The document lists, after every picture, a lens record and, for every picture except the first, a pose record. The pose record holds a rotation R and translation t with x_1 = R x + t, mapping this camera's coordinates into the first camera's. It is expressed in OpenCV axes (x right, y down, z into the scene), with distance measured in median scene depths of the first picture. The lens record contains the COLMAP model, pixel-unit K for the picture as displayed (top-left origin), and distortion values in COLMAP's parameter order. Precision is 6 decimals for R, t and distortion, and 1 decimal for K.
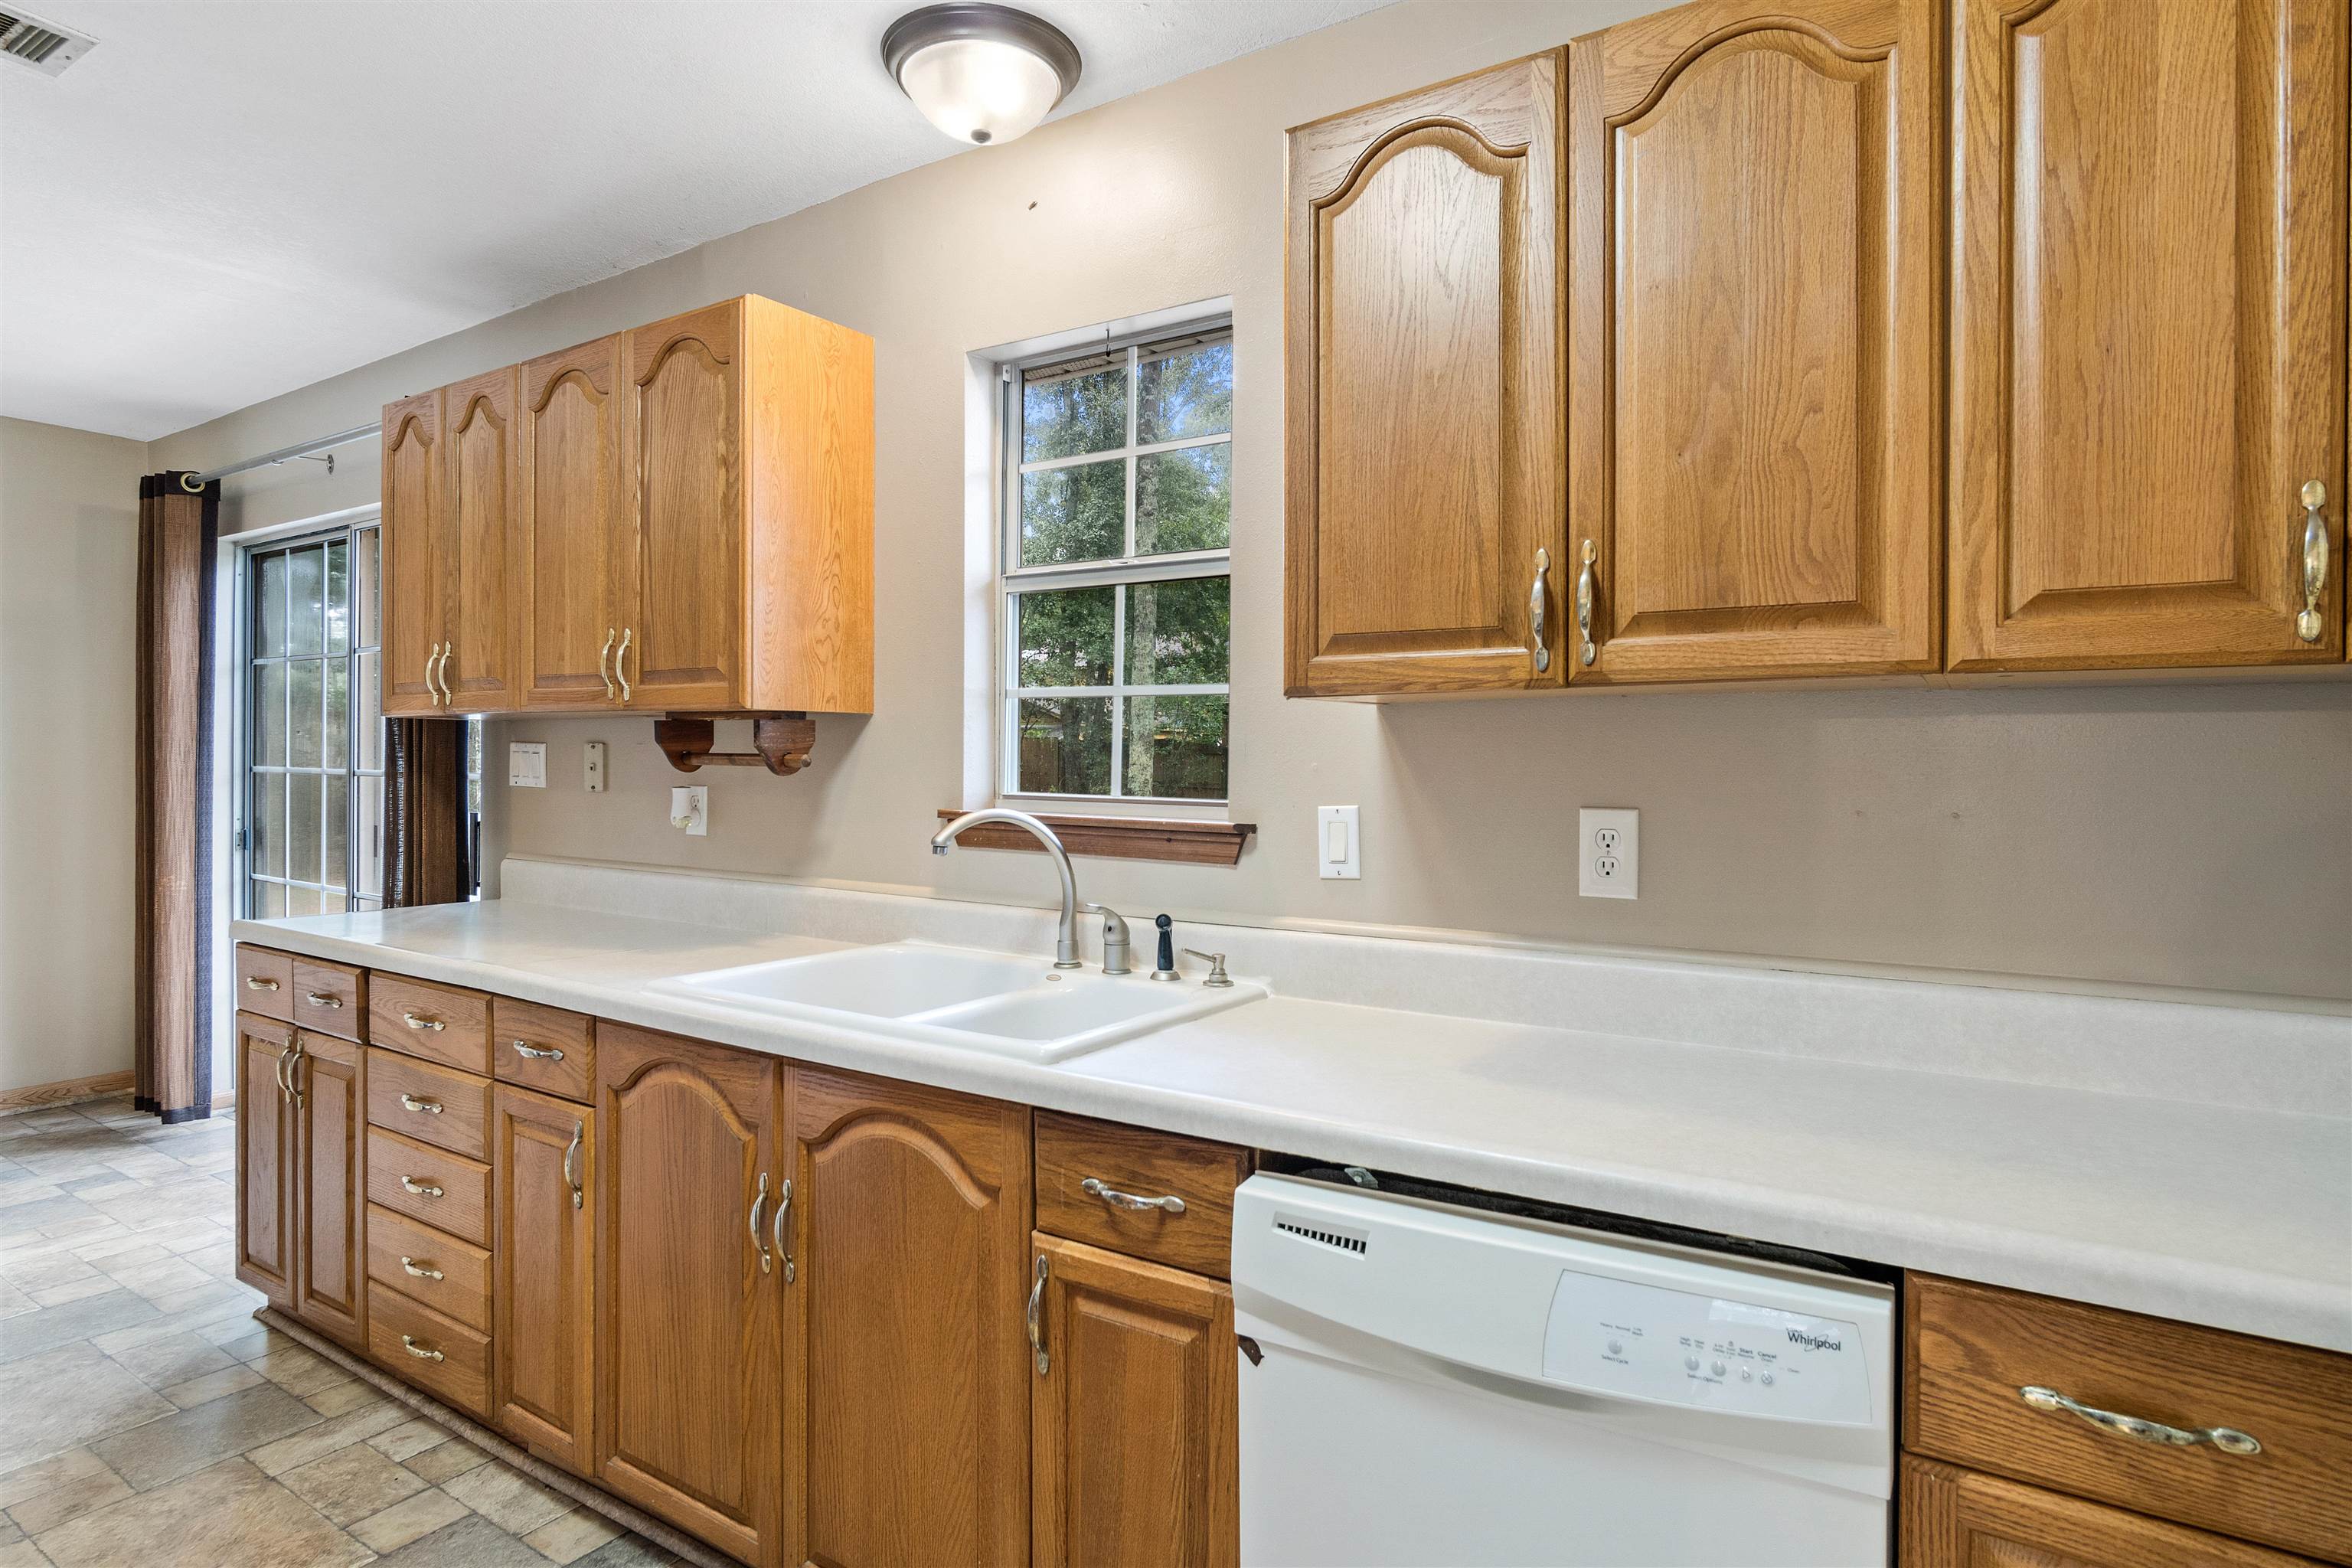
lens RADIAL K [[1266.6, 0, 1174.6], [0, 1266.6, 771.0], [0, 0, 1]] dist [-0.012833, 0.005693]
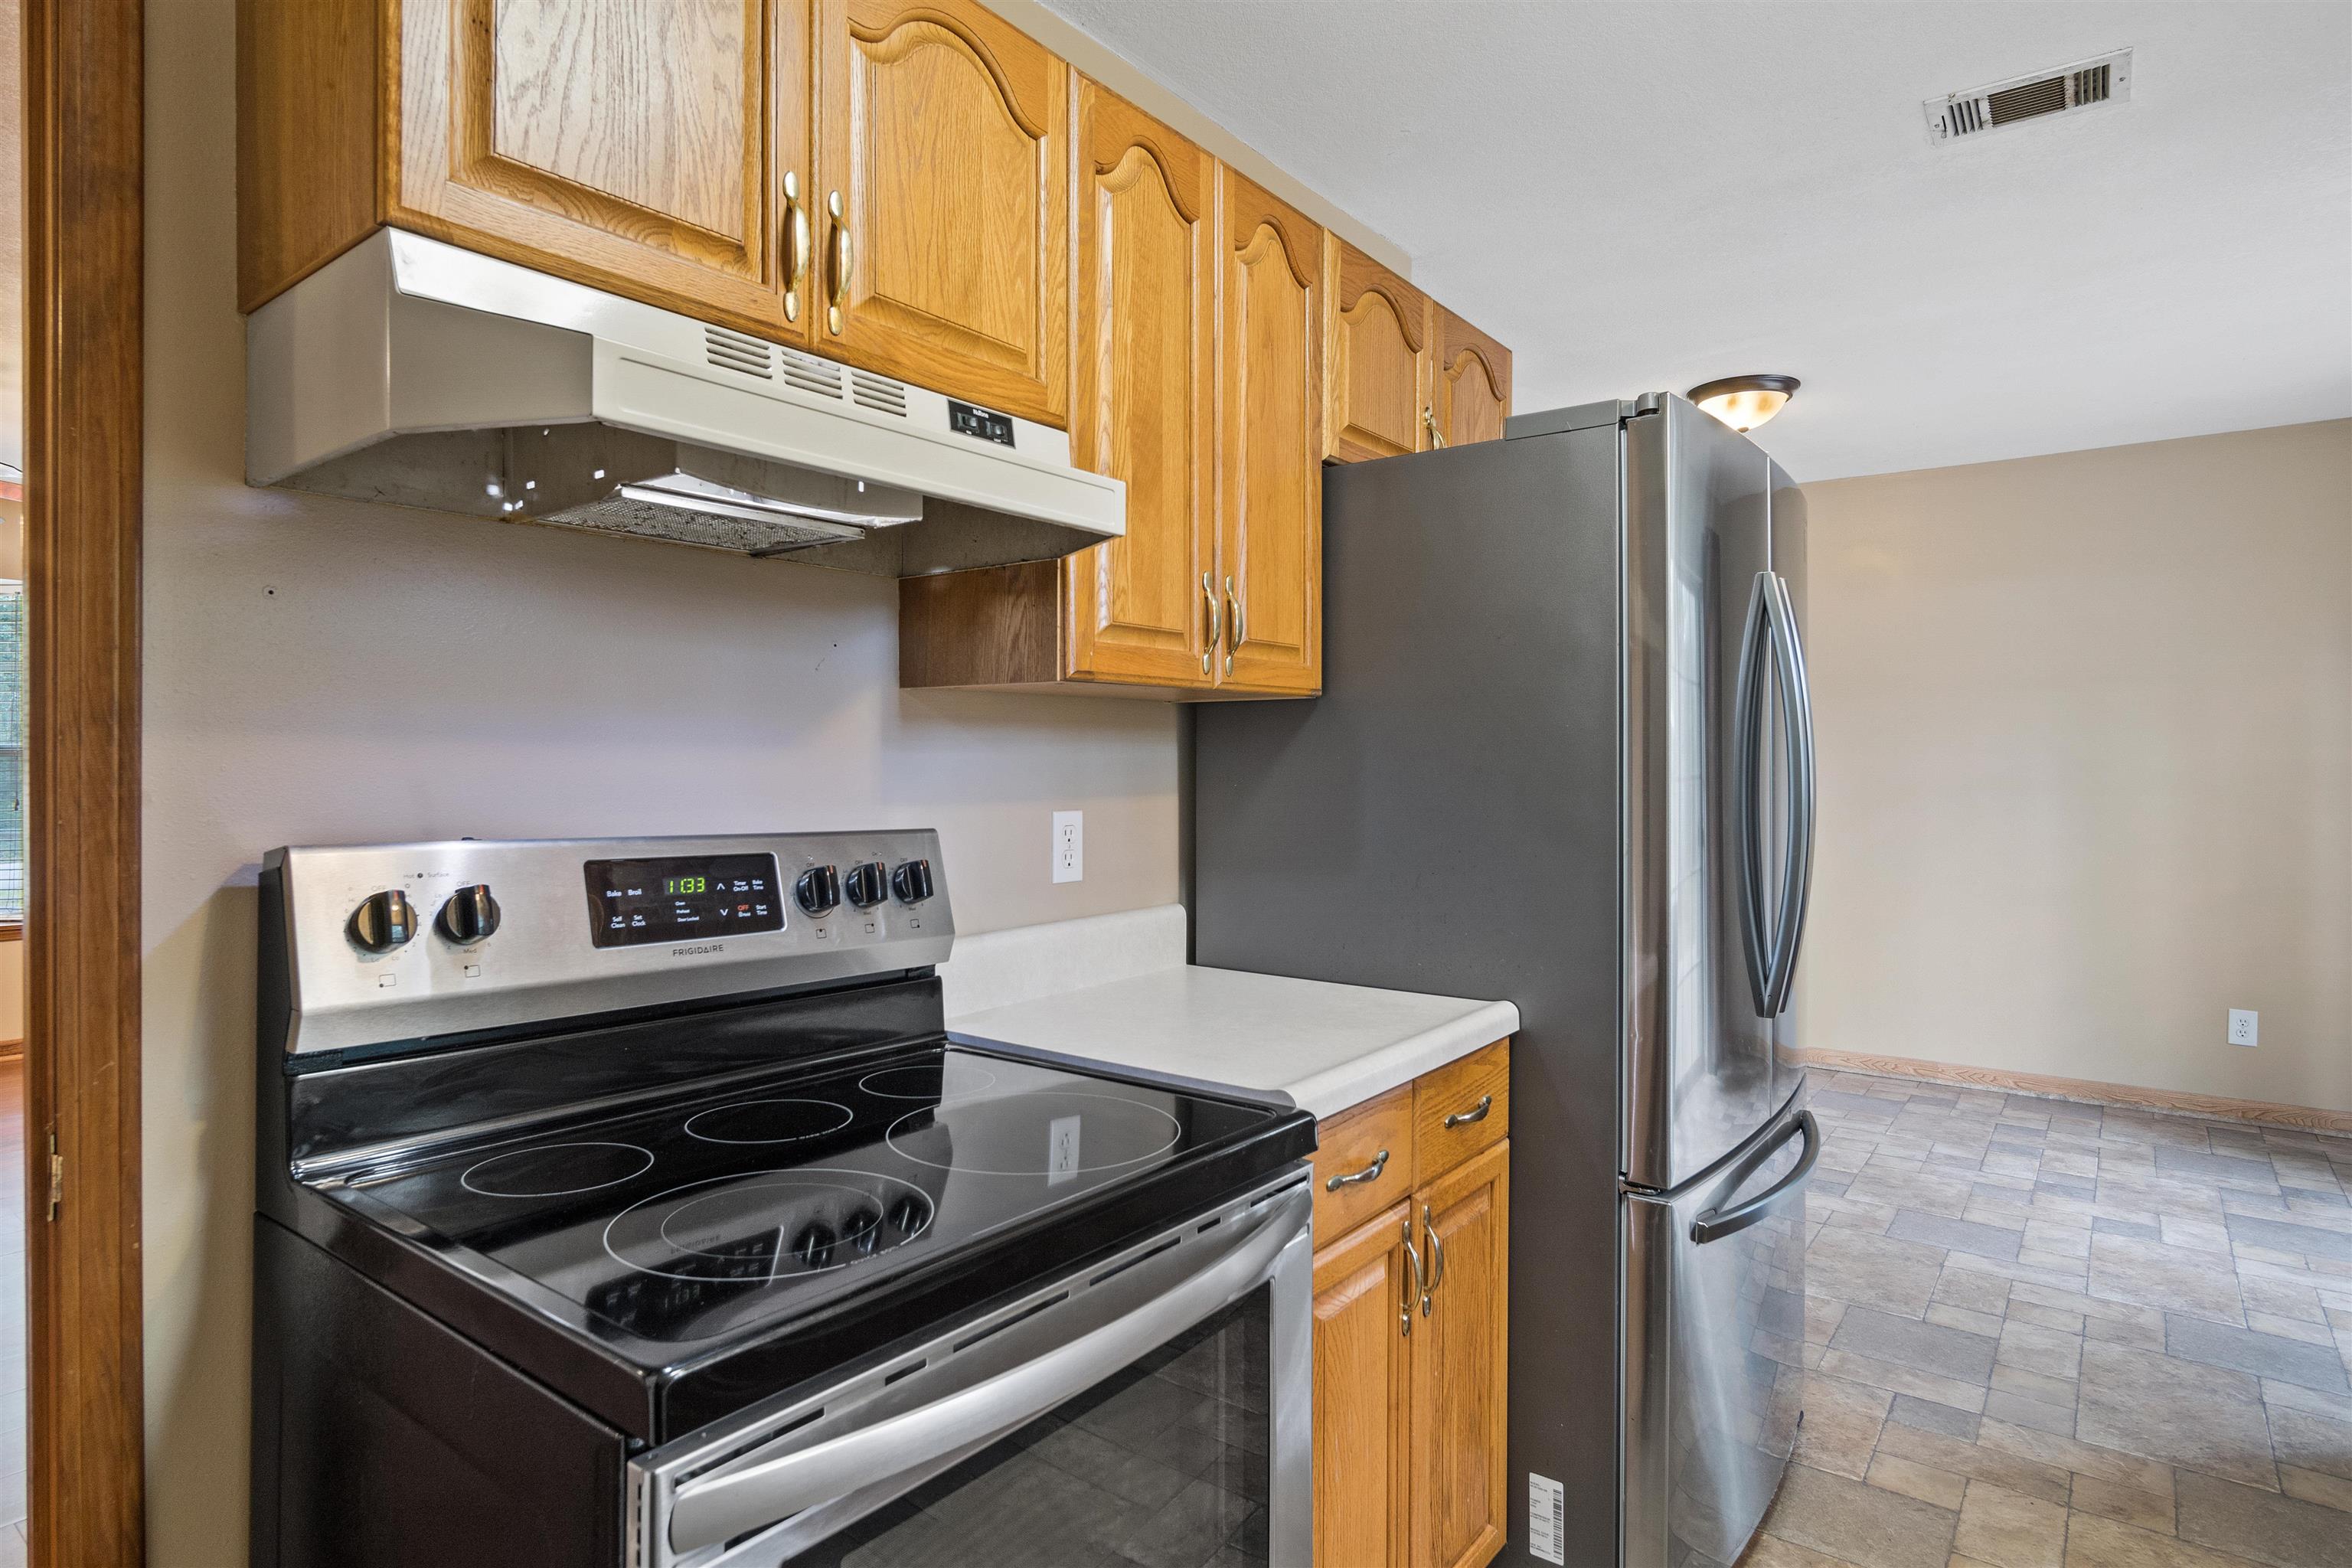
lens RADIAL K [[1252.9, 0, 1177.4], [0, 1252.9, 777.5], [0, 0, 1]] dist [-0.016238, 0.004818]
pose [[-0.069393, 0.000338, -0.997589, 0.147480], [-0.007916, 0.999968, 0.000890, 0.001635], [0.997558, 0.007959, -0.069388, 0.266121]]
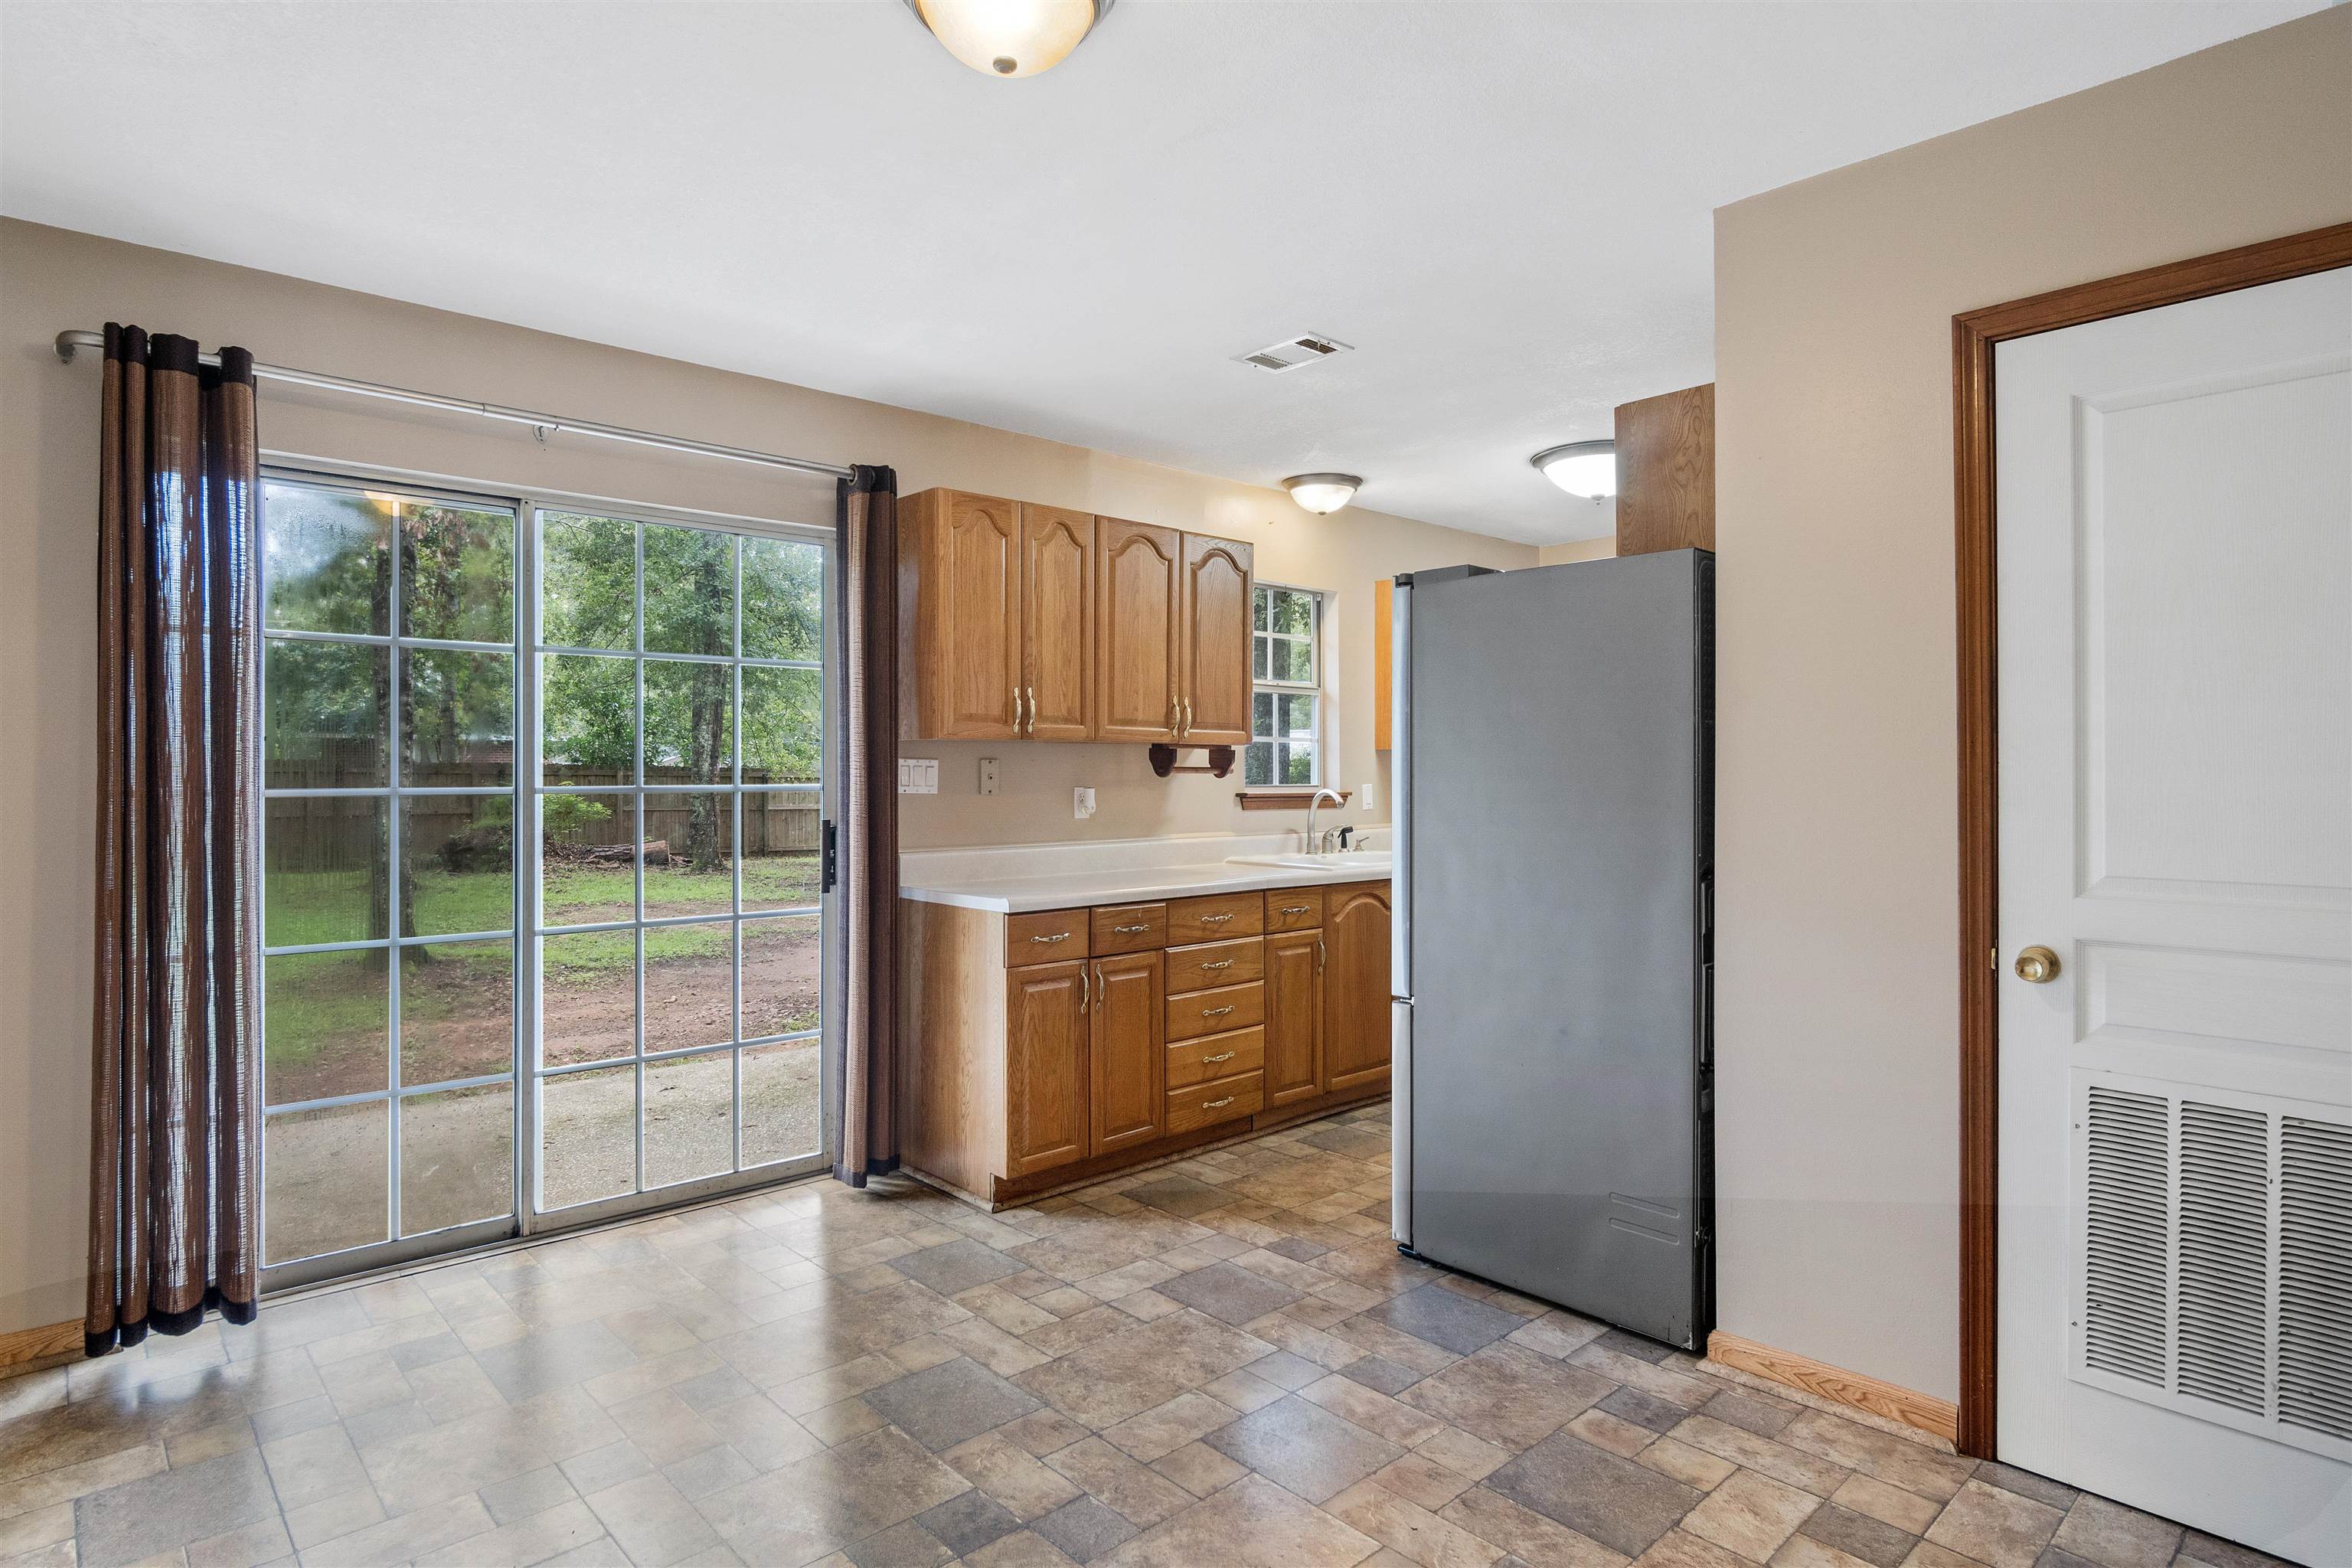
lens RADIAL K [[1252.9, 0, 1177.4], [0, 1252.9, 777.5], [0, 0, 1]] dist [-0.016238, 0.004818]
pose [[0.238751, -0.015777, 0.970953, -2.205492], [0.009468, 0.999858, 0.013919, -0.025316], [-0.971035, 0.005870, 0.238867, 0.598514]]
